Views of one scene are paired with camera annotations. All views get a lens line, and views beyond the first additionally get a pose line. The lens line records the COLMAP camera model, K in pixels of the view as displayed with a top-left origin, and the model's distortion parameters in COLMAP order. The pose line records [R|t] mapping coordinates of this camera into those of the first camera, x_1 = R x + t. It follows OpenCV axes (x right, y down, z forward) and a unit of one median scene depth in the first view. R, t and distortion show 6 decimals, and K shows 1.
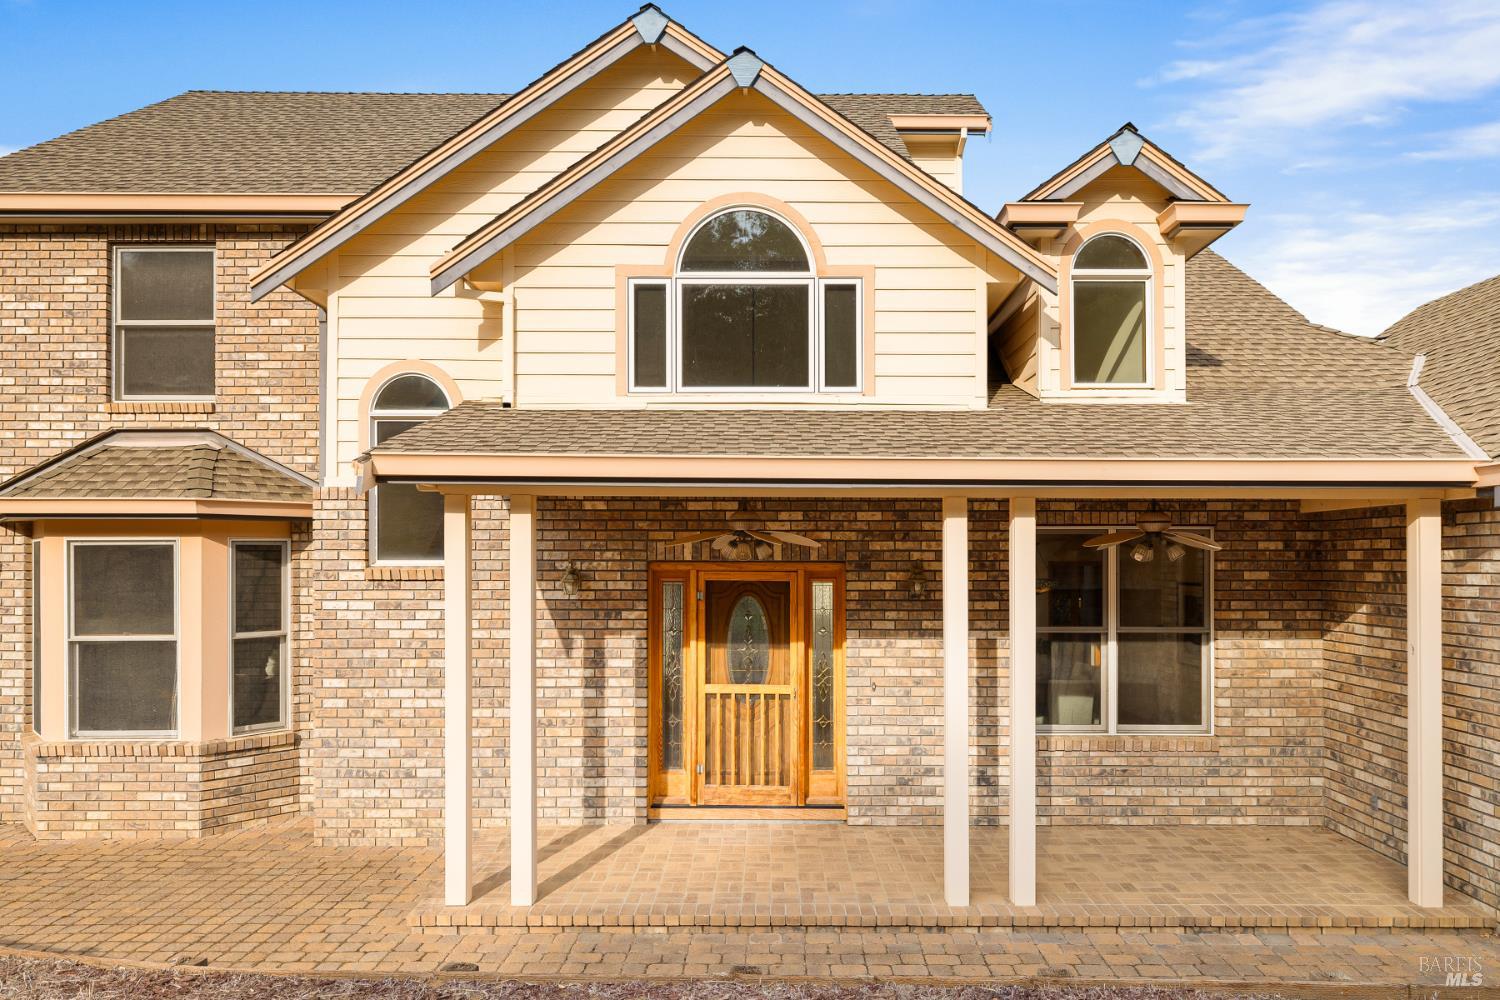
lens RADIAL K [[1060.7, 0, 751.2], [0, 1060.7, 502.8], [0, 0, 1]] dist [0.007426, -0.005463]
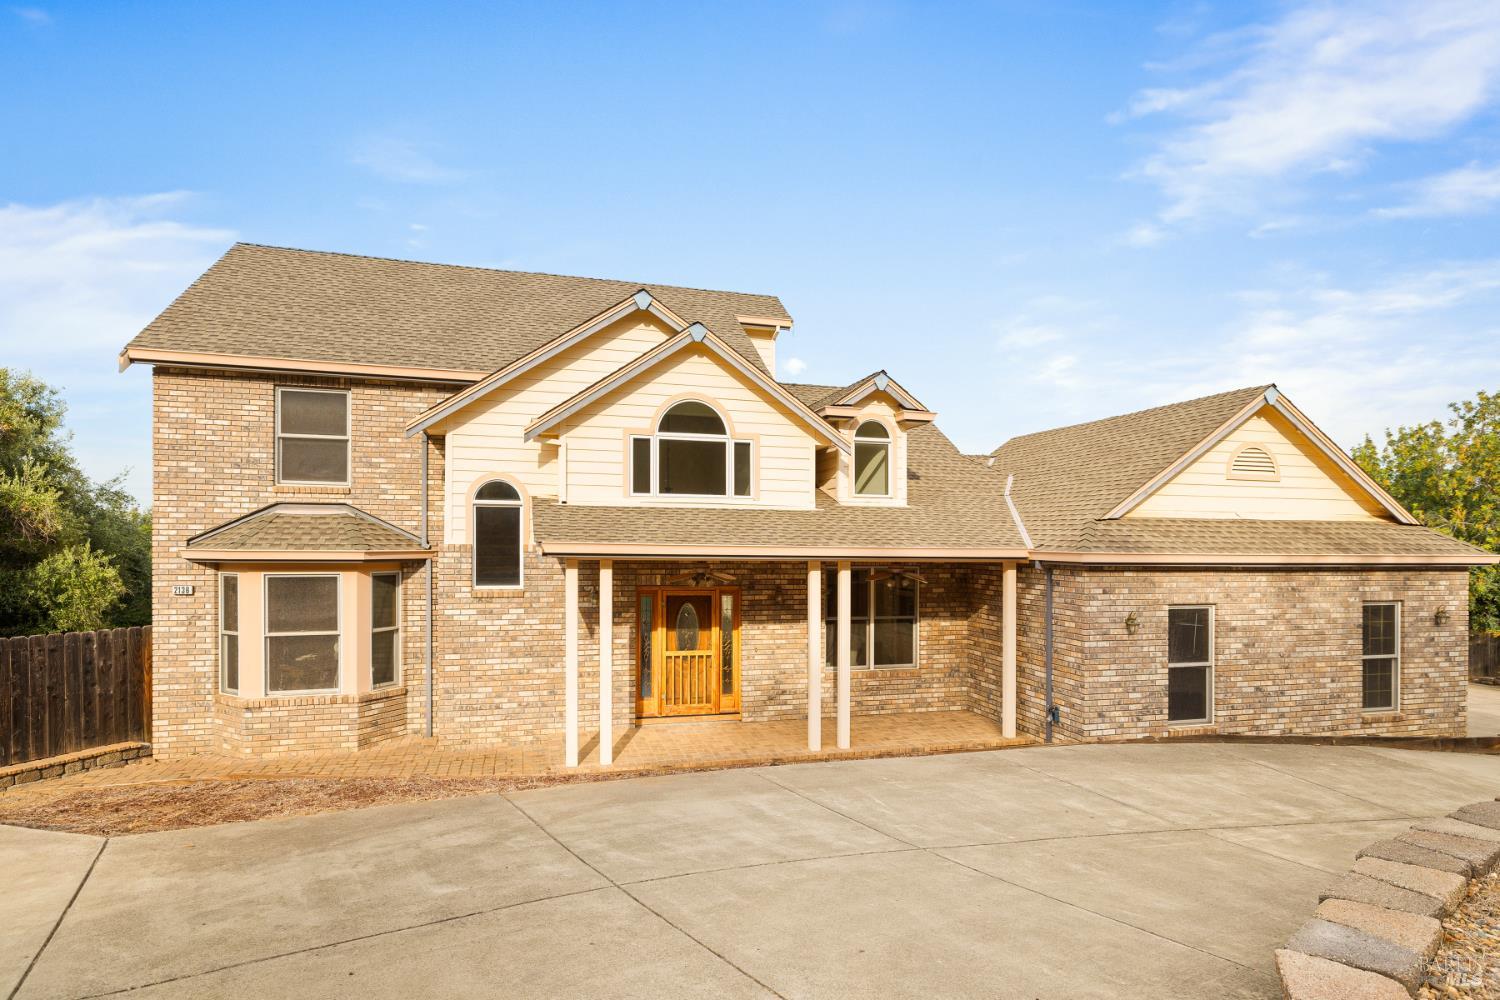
lens RADIAL K [[768.9, 0, 748.1], [0, 768.9, 507.5], [0, 0, 1]] dist [0.000594, -0.000042]
pose [[0.974072, 0.011195, 0.225961, -0.212855], [-0.009592, 0.999920, -0.008190, -0.072642], [-0.226035, 0.005811, 0.974102, -0.354779]]
